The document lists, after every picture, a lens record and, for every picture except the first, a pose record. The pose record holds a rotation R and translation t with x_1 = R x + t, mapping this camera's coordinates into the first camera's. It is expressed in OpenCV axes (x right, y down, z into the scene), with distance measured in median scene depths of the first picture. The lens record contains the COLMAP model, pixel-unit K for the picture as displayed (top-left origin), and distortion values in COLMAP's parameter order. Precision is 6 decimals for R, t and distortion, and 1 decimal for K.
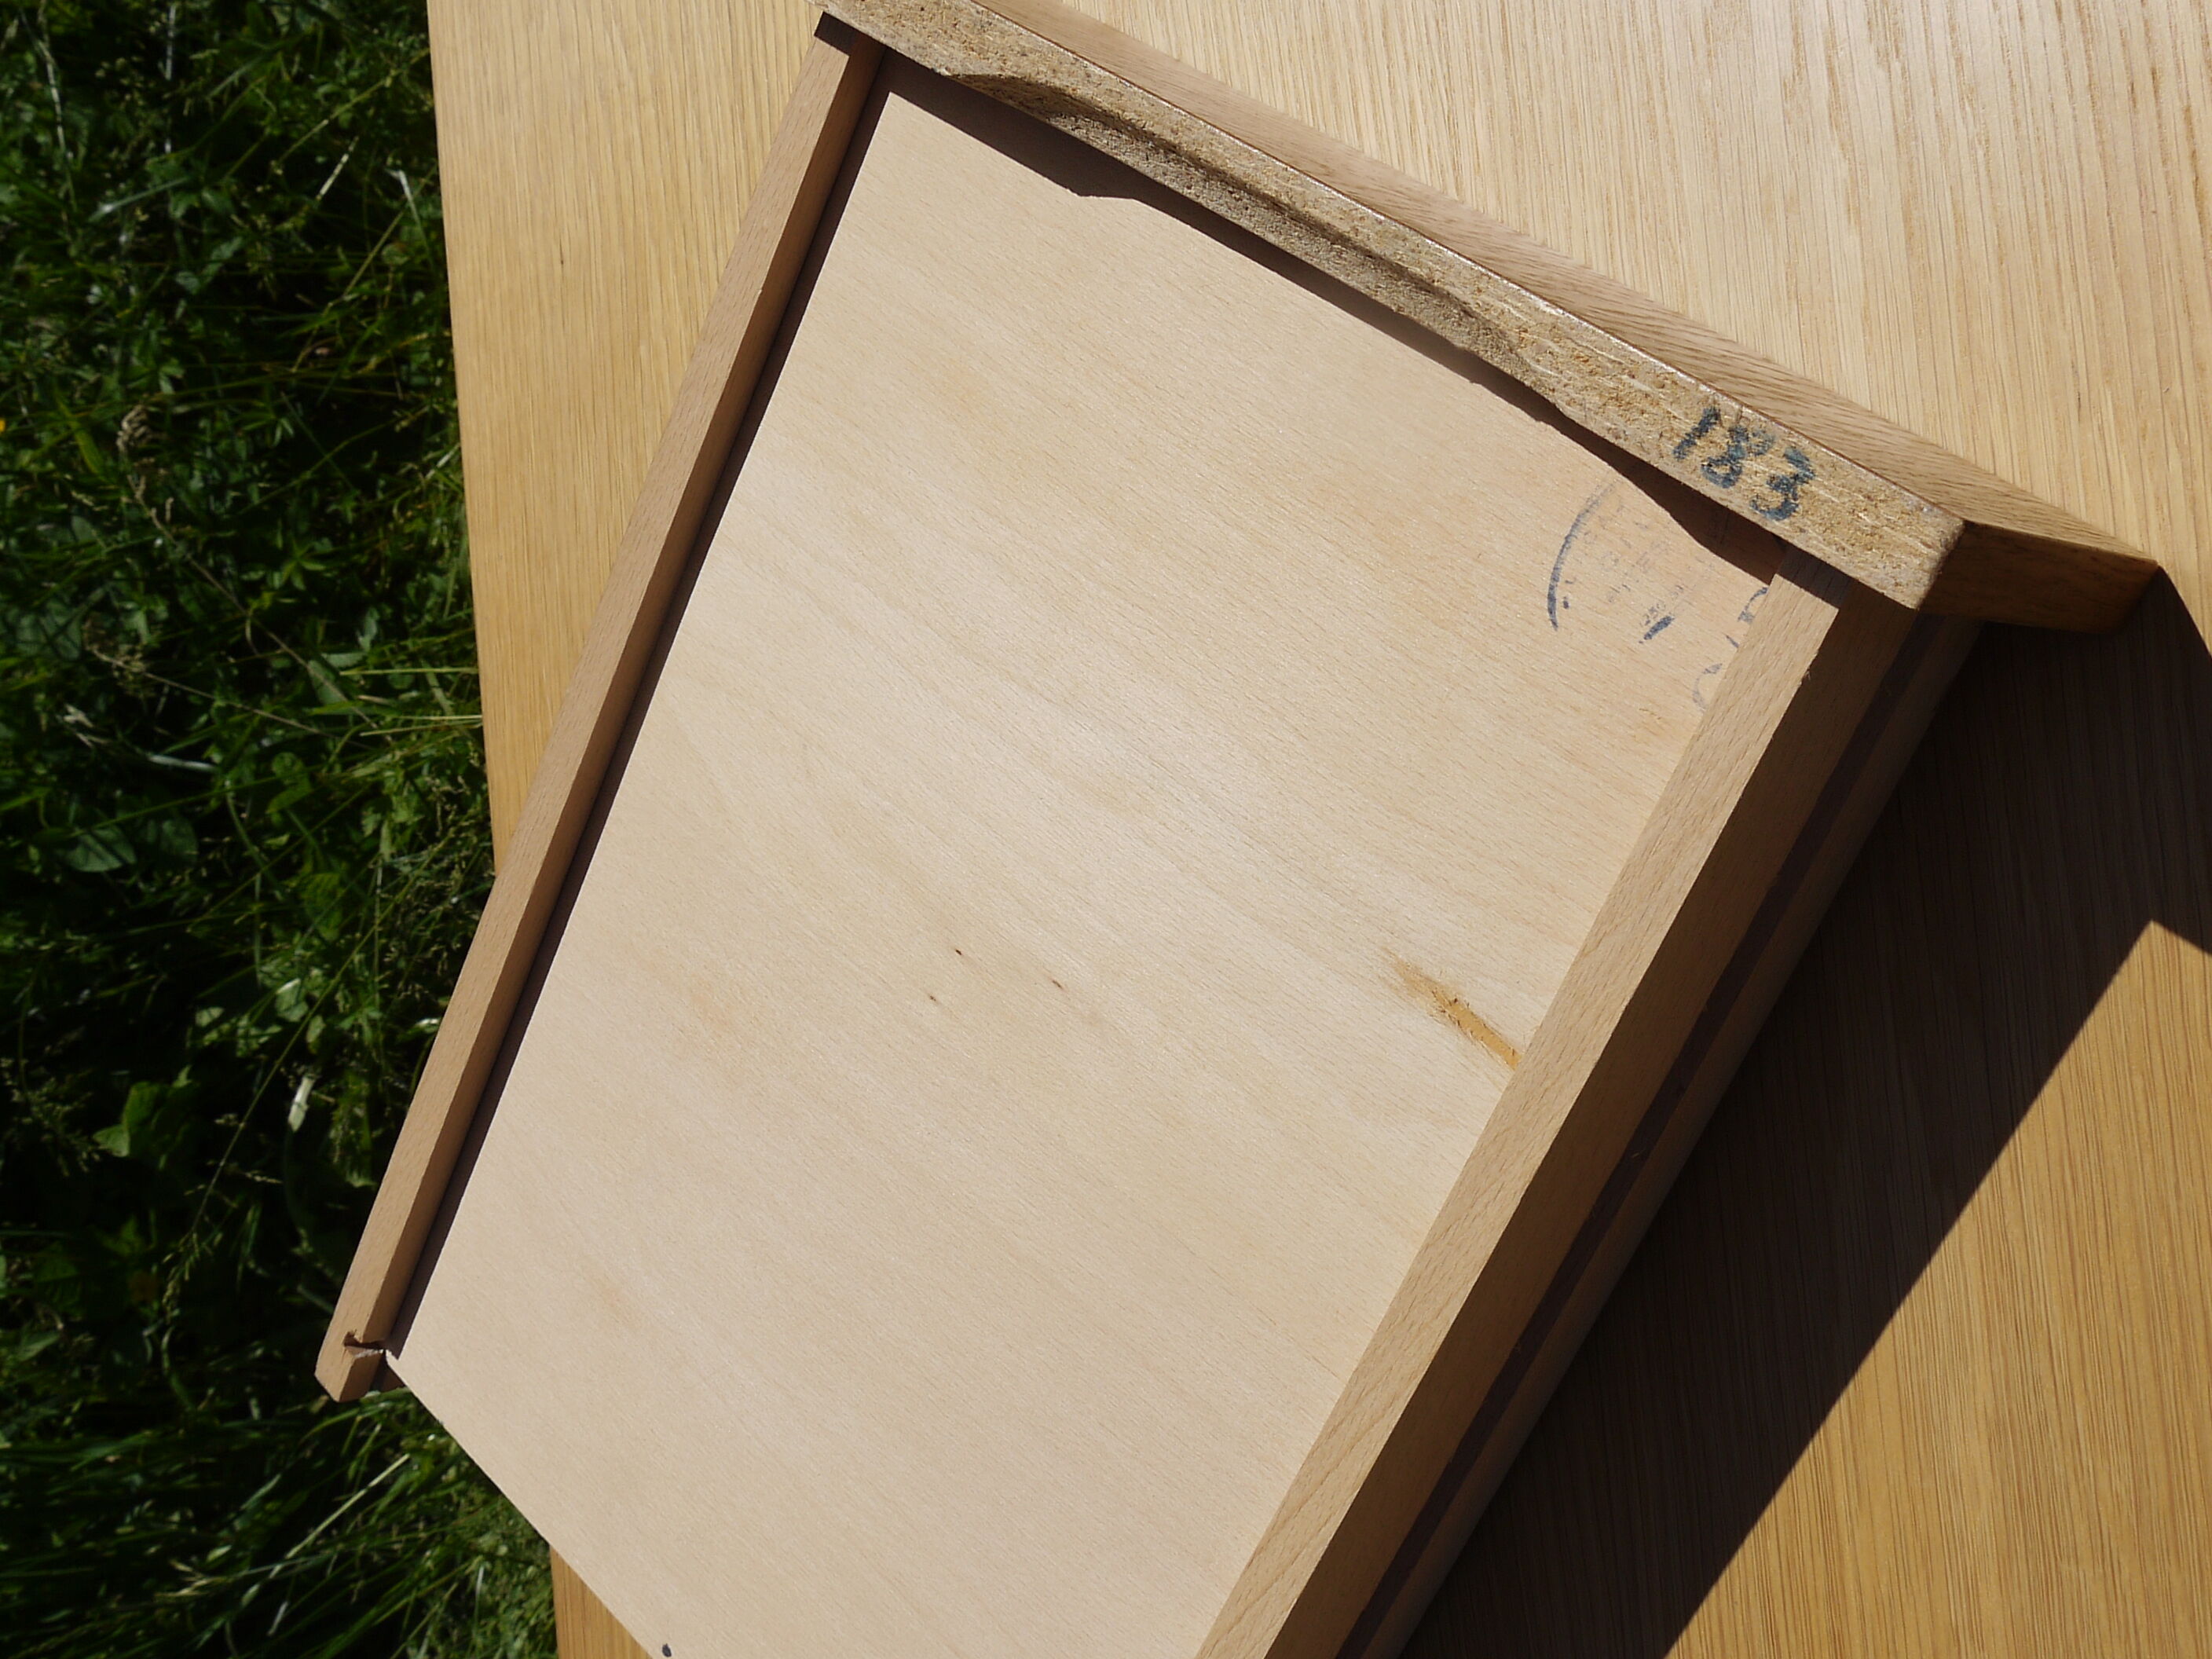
lens RADIAL K [[2573.4, 0, 1106.0], [0, 2573.4, 829.5], [0, 0, 1]] dist [-0.040957, 0.019235]
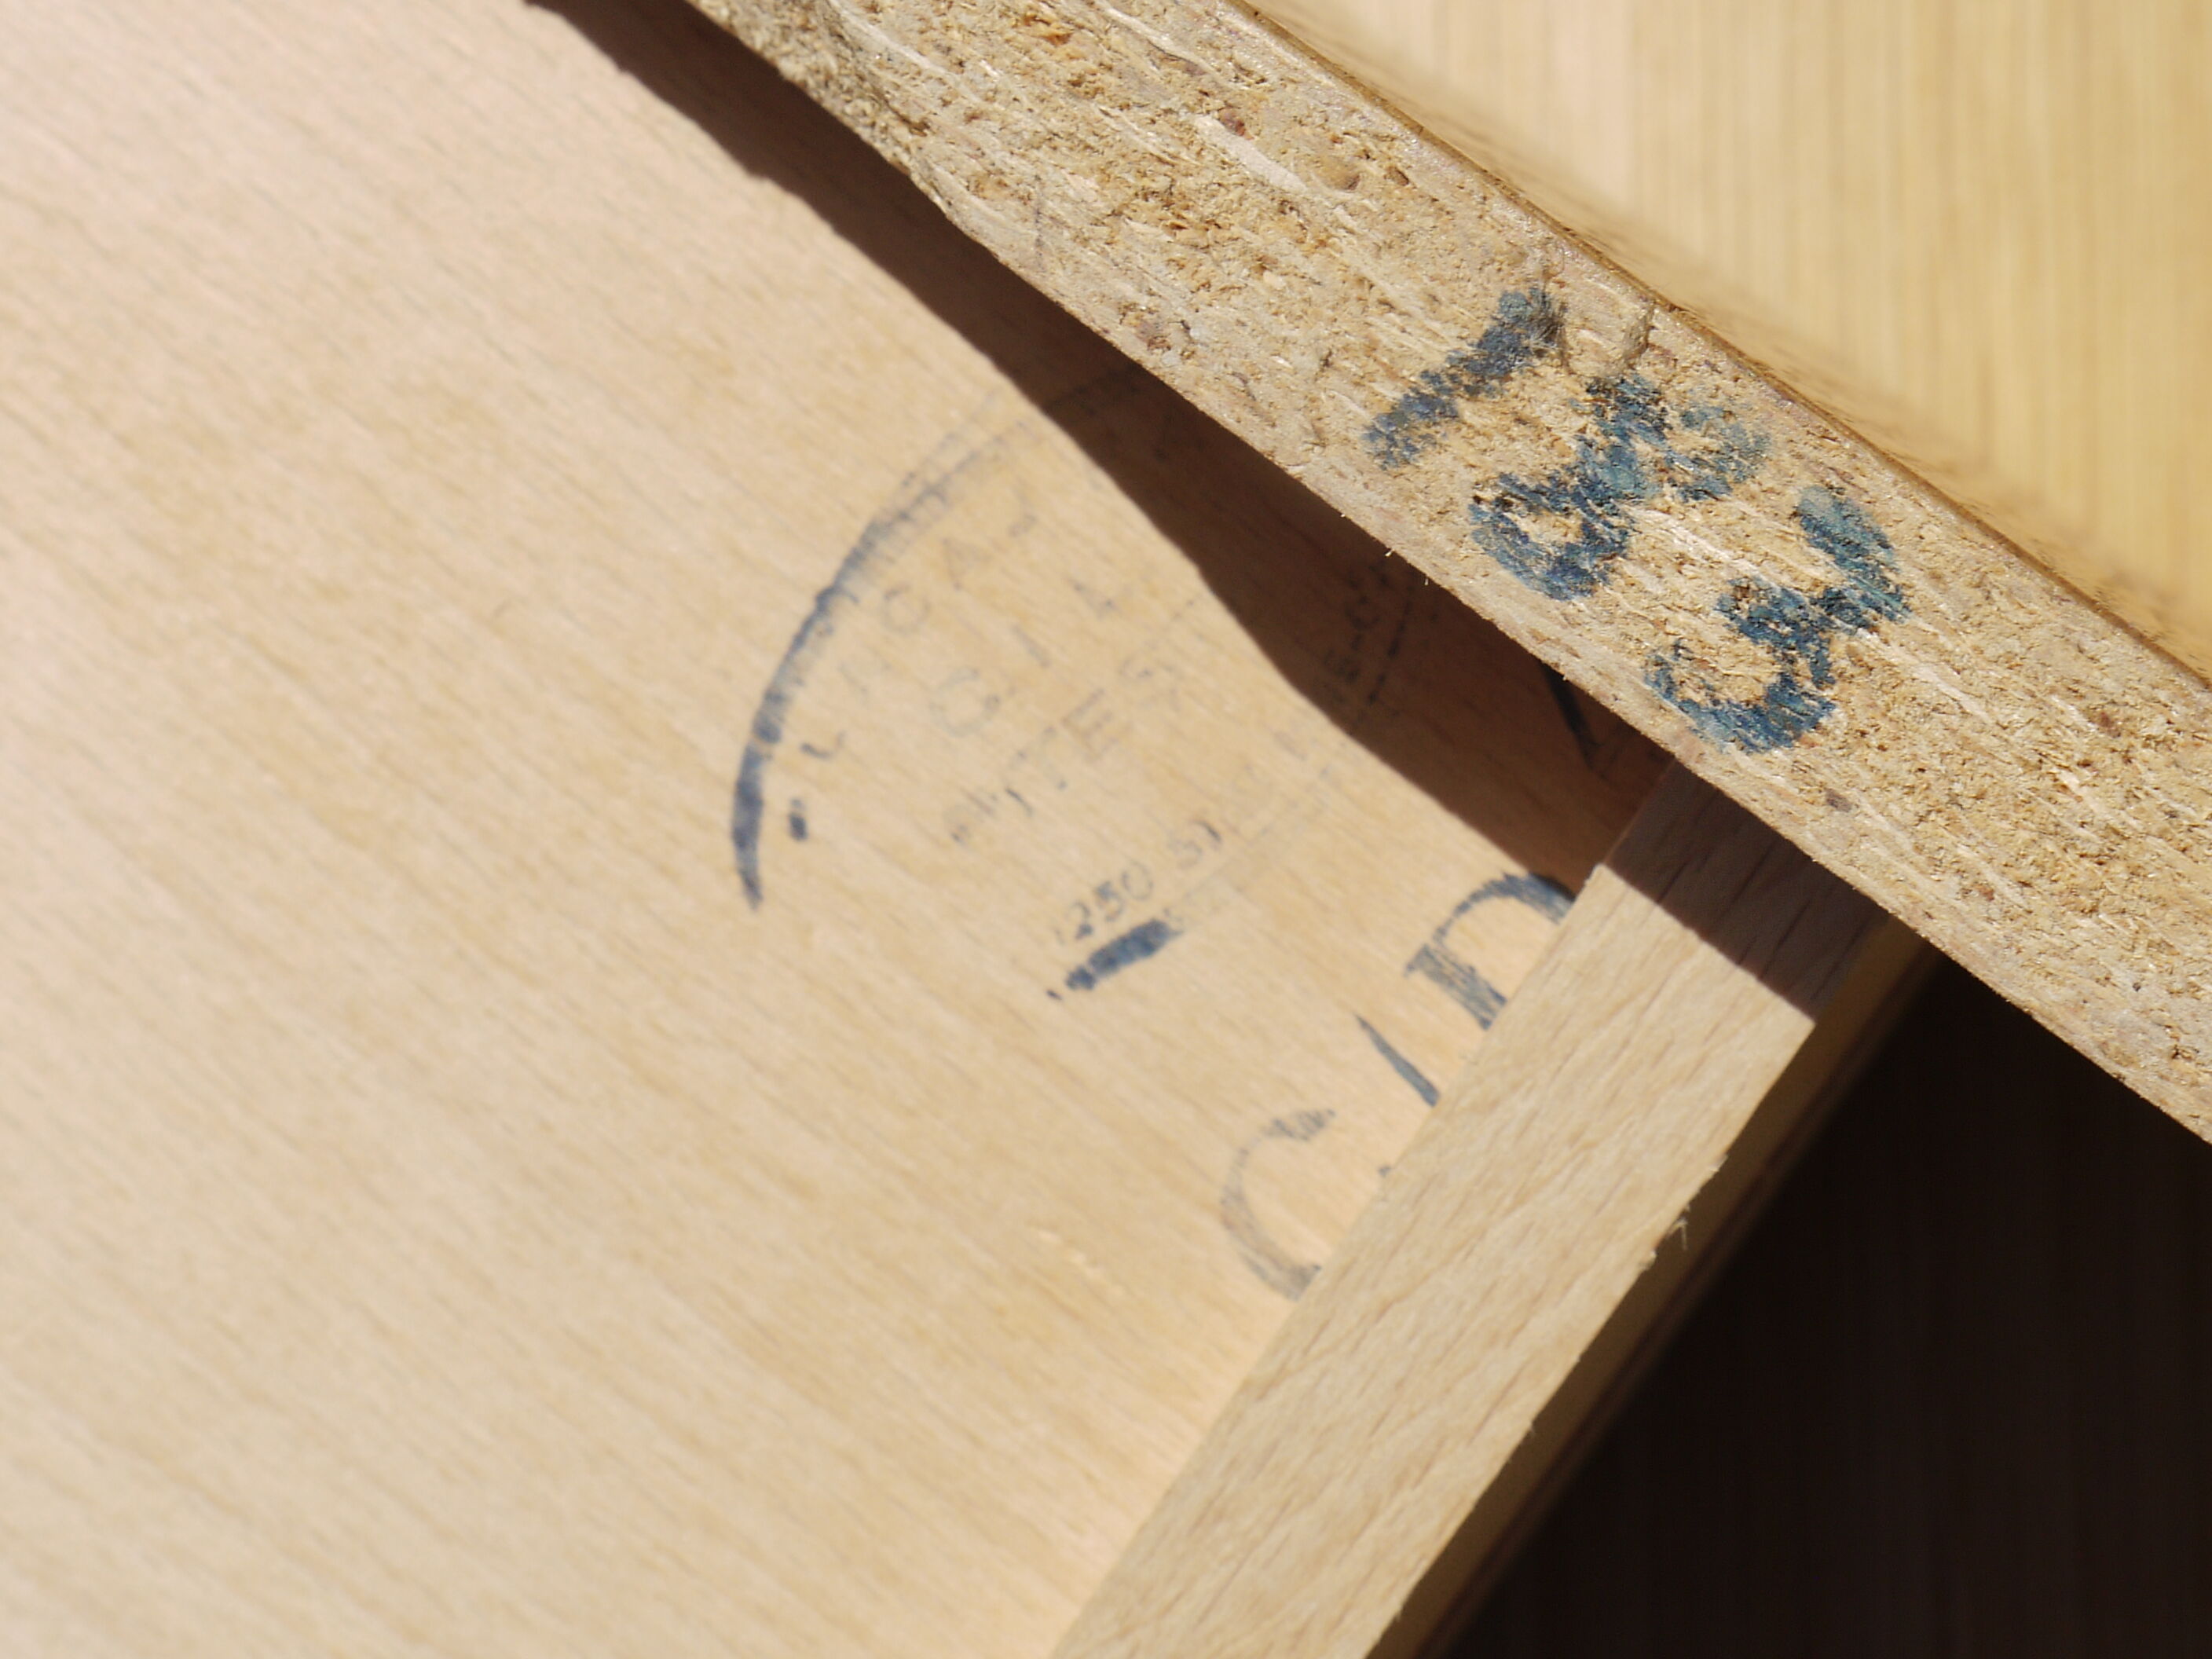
lens RADIAL K [[4959.2, 0, 1106.0], [0, 4959.2, 829.5], [0, 0, 1]] dist [-0.079051, 0.160485]
pose [[0.929203, 0.072862, 0.362316, 0.009823], [-0.087049, 0.995939, 0.022965, -0.108649], [-0.359171, -0.052878, 0.931772, 0.494115]]
